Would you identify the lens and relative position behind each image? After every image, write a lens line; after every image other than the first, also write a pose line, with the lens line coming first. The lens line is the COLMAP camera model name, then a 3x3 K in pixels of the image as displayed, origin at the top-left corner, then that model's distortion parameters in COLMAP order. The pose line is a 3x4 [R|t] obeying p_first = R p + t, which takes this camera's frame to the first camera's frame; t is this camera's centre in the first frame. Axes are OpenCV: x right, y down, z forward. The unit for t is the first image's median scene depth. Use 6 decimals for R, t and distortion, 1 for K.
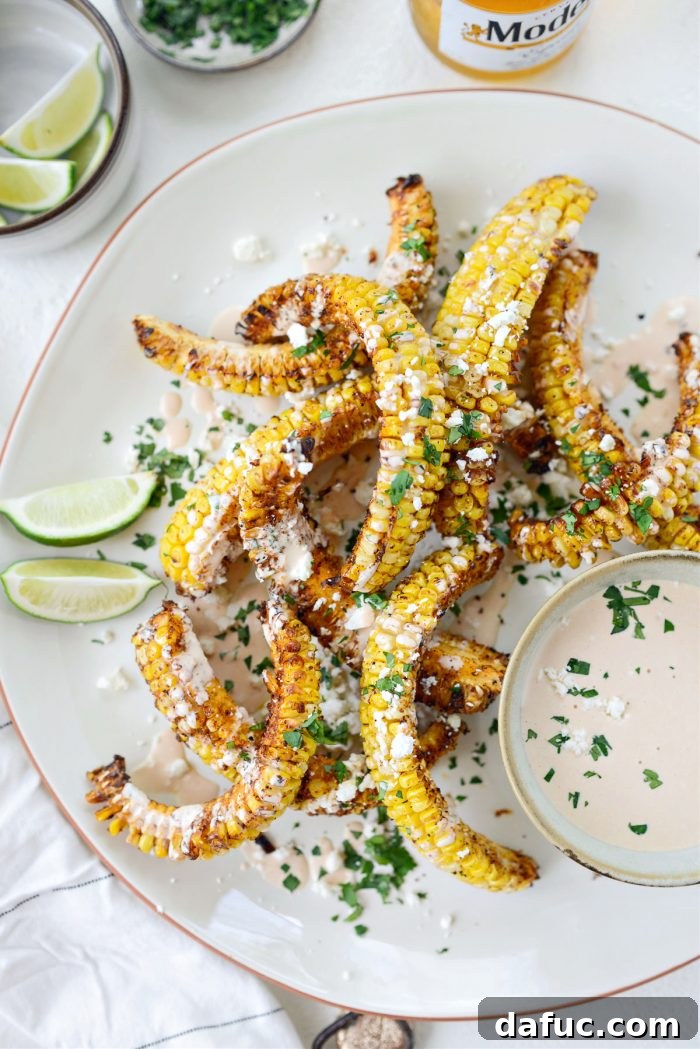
lens RADIAL K [[1606.3, 0, 346.8], [0, 1606.3, 514.2], [0, 0, 1]] dist [-0.100747, 0.000000]
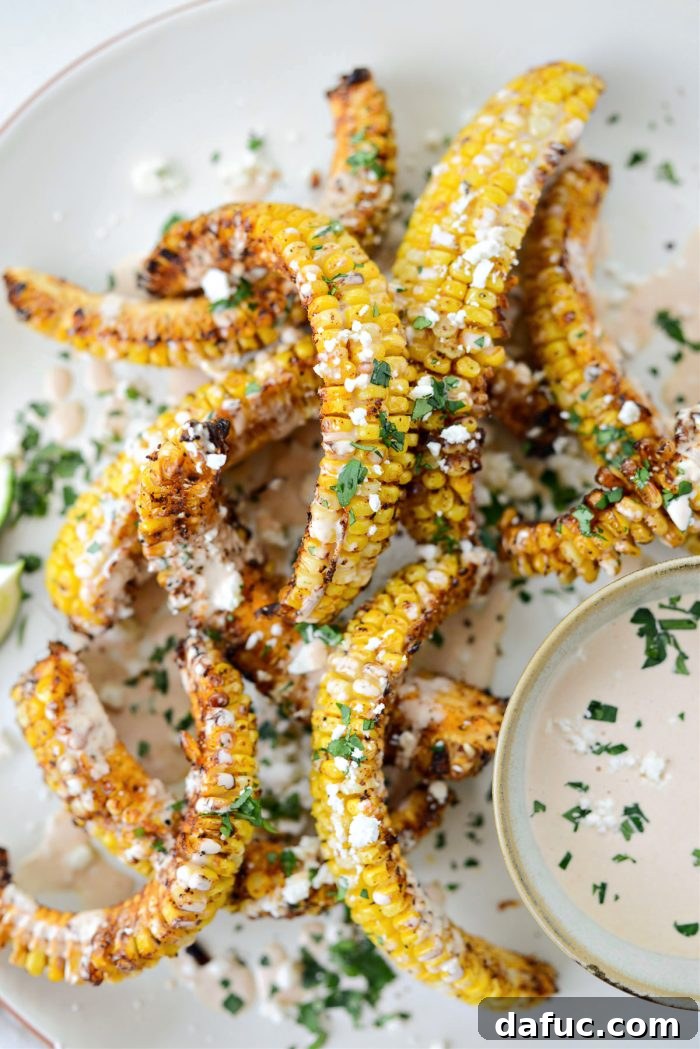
lens RADIAL K [[1606.3, 0, 359.5], [0, 1606.3, 519.2], [0, 0, 1]] dist [-0.100747, 0.000000]
pose [[0.999291, -0.033815, -0.016530, 0.047013], [0.034001, 0.999361, 0.011062, -0.007425], [0.016145, -0.011616, 0.999802, 0.249046]]
